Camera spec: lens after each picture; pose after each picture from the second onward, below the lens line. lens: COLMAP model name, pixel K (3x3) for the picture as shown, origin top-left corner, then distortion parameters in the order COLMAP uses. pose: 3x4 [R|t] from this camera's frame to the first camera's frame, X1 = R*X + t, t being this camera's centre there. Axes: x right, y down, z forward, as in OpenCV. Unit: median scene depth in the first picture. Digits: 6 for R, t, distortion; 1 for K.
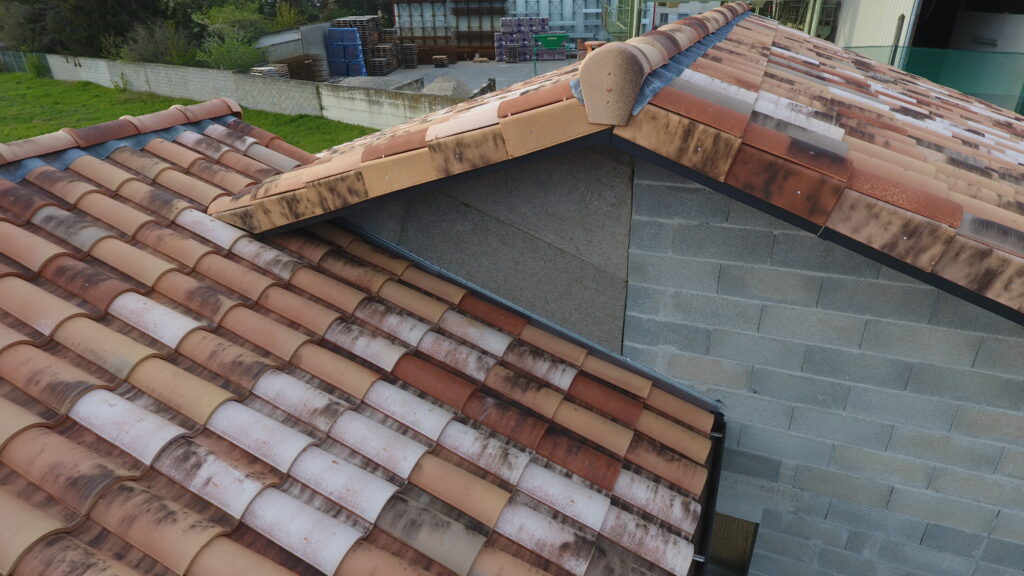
lens RADIAL K [[599.2, 0, 514.5], [0, 599.2, 284.2], [0, 0, 1]] dist [-0.002487, -0.000390]
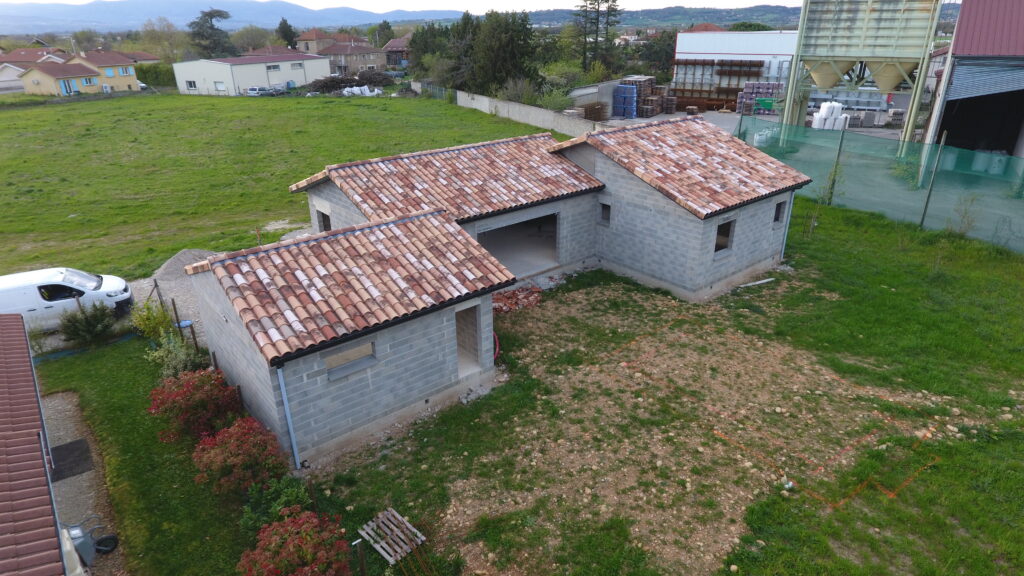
lens RADIAL K [[599.2, 0, 514.1], [0, 599.2, 291.0], [0, 0, 1]] dist [-0.002487, -0.000390]
pose [[0.882973, 0.198351, -0.425459, 0.207533], [-0.214275, 0.976715, 0.010655, 0.124692], [0.417666, 0.081757, 0.904915, -0.444204]]
